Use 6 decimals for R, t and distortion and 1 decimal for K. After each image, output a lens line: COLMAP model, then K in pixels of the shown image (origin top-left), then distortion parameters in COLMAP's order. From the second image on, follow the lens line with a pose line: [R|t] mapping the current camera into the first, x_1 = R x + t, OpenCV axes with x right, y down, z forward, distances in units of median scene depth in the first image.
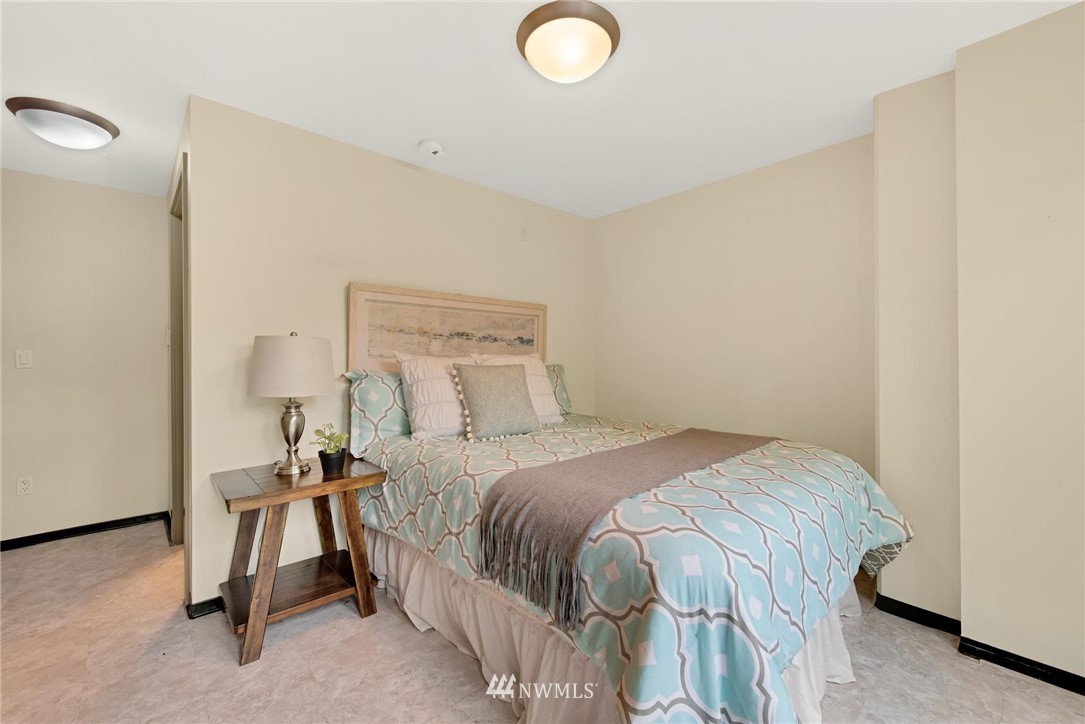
lens RADIAL K [[453.3, 0, 542.5], [0, 453.3, 362.0], [0, 0, 1]] dist [-0.000276, -0.000002]
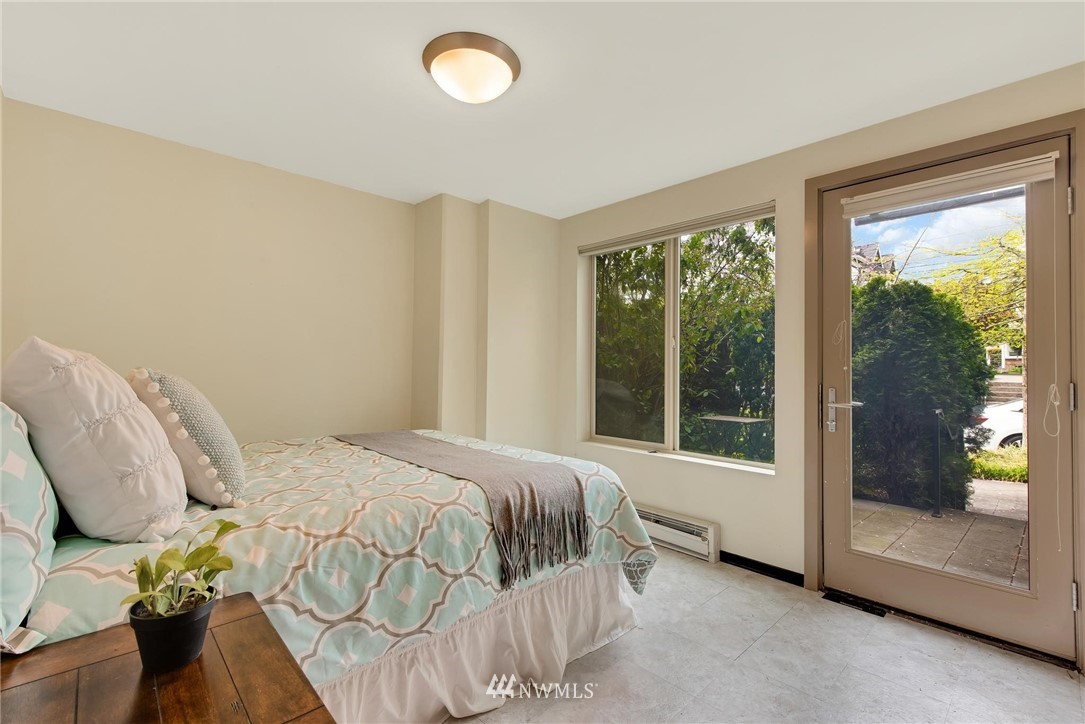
lens RADIAL K [[453.3, 0, 542.5], [0, 453.3, 362.0], [0, 0, 1]] dist [-0.000276, -0.000002]
pose [[-0.002029, 0.024577, 0.999696, -0.704489], [0.001958, 0.999696, -0.024573, 0.006424], [-0.999996, 0.001908, -0.002076, 0.579356]]
